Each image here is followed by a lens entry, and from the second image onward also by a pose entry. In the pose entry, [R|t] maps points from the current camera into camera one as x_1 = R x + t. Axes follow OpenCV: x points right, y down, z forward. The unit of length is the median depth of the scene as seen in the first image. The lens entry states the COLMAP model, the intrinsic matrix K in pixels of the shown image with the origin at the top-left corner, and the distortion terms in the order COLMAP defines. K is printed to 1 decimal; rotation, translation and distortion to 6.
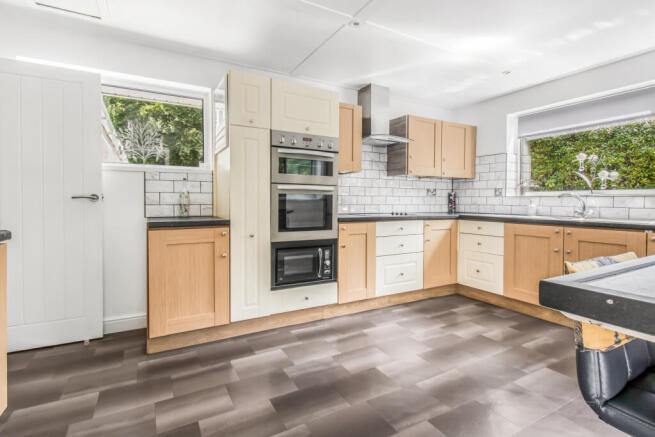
lens RADIAL K [[318.5, 0, 326.6], [0, 318.5, 202.4], [0, 0, 1]] dist [0.000355, -0.000930]
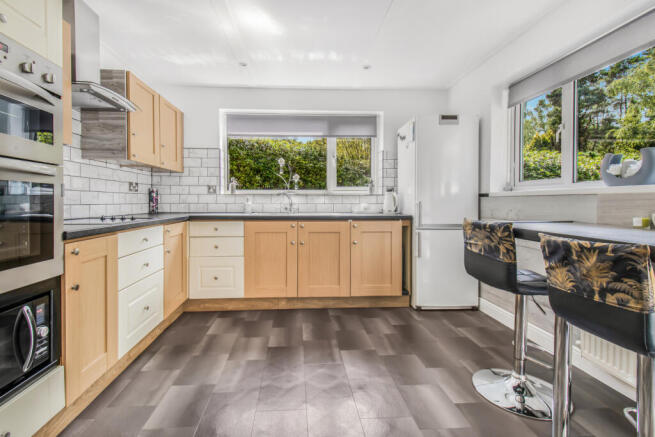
lens RADIAL K [[318.5, 0, 326.6], [0, 318.5, 202.4], [0, 0, 1]] dist [0.000355, -0.000930]
pose [[0.426265, -0.008381, 0.904560, -0.198452], [0.006545, 0.999959, 0.006180, 0.002764], [-0.904575, 0.003286, 0.426302, 0.367550]]
